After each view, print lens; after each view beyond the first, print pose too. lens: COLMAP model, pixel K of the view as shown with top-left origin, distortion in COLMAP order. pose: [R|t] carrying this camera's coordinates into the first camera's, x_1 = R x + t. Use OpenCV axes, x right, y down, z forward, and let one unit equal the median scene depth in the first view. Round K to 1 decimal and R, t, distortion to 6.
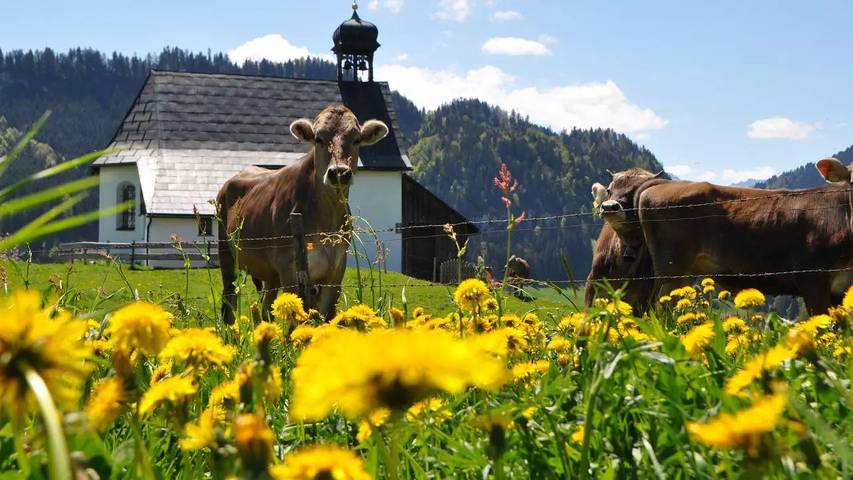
lens RADIAL K [[679.9, 0, 426.5], [0, 679.9, 240.0], [0, 0, 1]] dist [-0.000926, 0.000480]
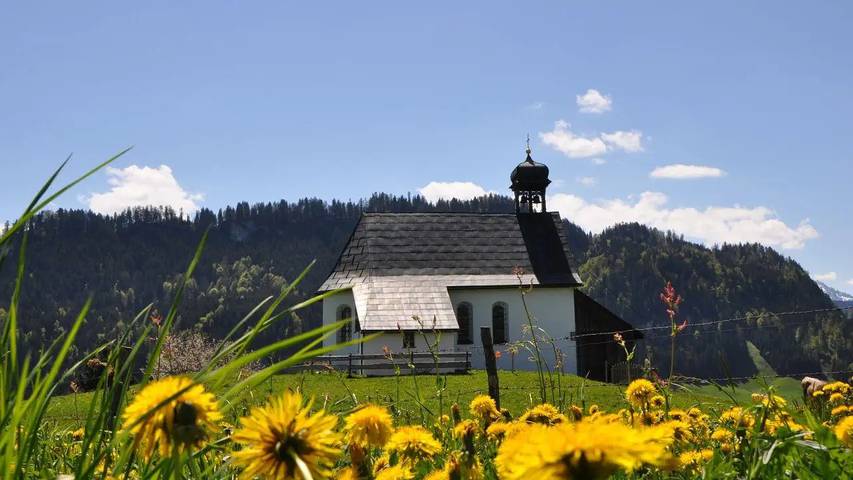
lens RADIAL K [[989.8, 0, 426.5], [0, 989.8, 240.0], [0, 0, 1]] dist [0.020332, 0.021201]
pose [[0.989858, -0.043576, -0.135212, -0.054034], [0.031584, 0.995477, -0.089597, -0.037891], [0.138505, 0.084417, 0.986757, -0.725782]]
